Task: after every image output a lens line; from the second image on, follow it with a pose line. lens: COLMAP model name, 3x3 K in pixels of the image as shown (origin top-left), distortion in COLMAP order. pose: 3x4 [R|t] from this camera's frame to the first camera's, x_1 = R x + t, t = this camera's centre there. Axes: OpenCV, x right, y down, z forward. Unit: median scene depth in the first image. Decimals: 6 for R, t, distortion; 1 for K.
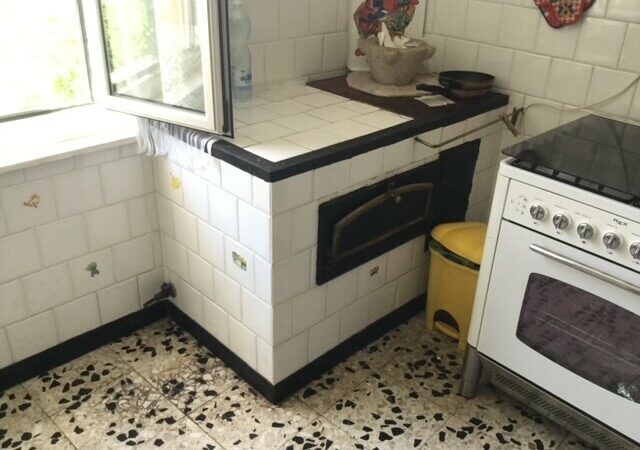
lens RADIAL K [[592.1, 0, 322.4], [0, 592.1, 225.0], [0, 0, 1]] dist [0.053595, -0.084898]
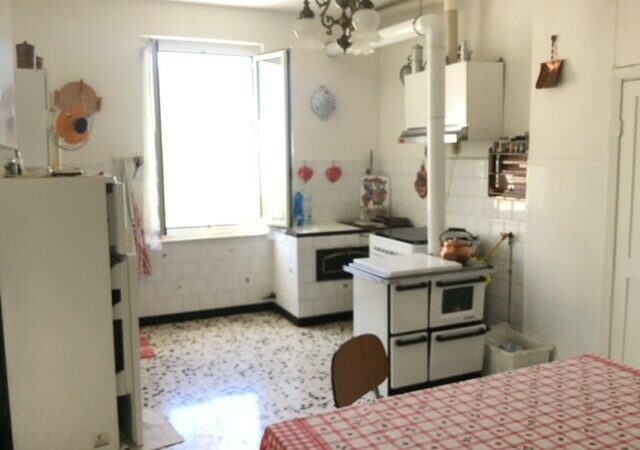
lens RADIAL K [[592.1, 0, 319.7], [0, 592.1, 224.7], [0, 0, 1]] dist [0.053595, -0.084898]
pose [[0.938877, 0.000397, -0.344251, 0.924735], [-0.124391, 0.932826, -0.338176, 0.761107], [0.320993, 0.360327, 0.875858, -1.471367]]
